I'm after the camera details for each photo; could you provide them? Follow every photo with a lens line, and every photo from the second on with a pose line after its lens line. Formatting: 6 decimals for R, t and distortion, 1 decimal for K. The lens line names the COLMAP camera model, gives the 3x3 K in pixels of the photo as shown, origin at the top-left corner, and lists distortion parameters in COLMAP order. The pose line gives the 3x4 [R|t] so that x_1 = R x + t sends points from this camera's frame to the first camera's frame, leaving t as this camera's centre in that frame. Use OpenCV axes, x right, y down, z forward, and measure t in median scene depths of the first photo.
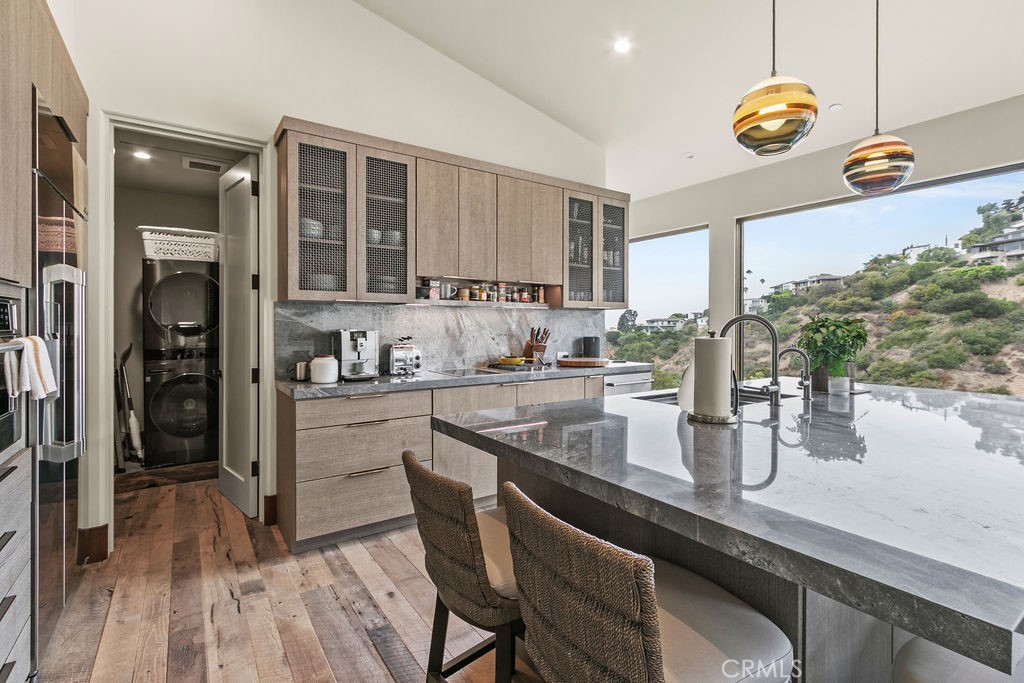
lens RADIAL K [[477.5, 0, 509.6], [0, 477.5, 329.9], [0, 0, 1]] dist [0.001883, -0.000383]
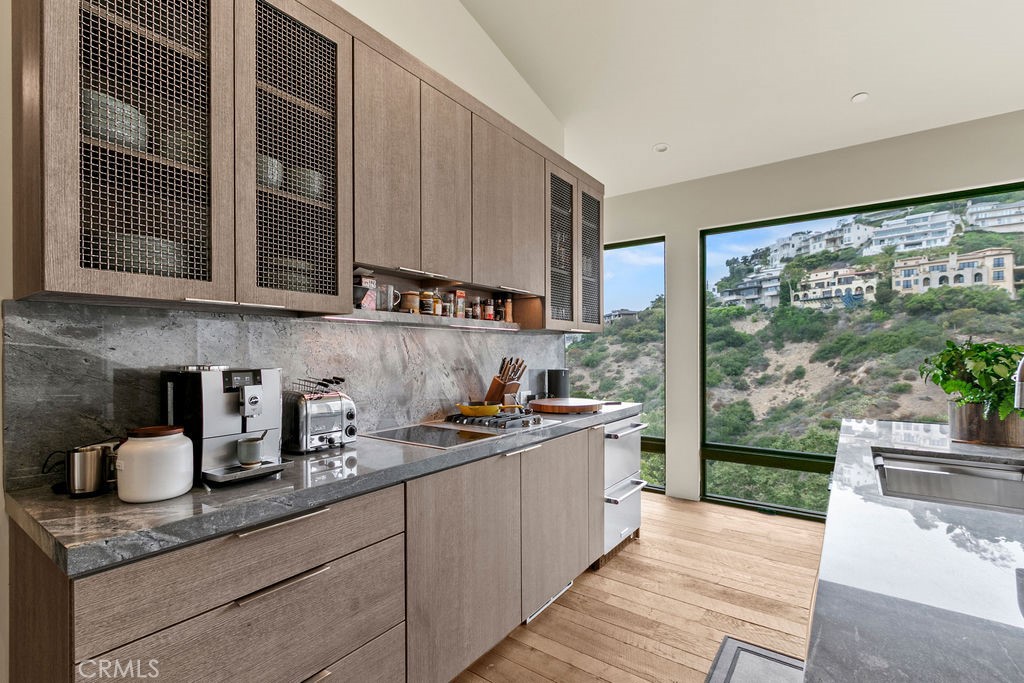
lens RADIAL K [[472.9, 0, 508.9], [0, 472.9, 354.3], [0, 0, 1]] dist [-0.001299, -0.000491]
pose [[0.942359, -0.003981, 0.334580, -0.178895], [0.006628, 0.999955, -0.006772, -0.005640], [-0.334538, 0.008599, 0.942343, 0.386969]]
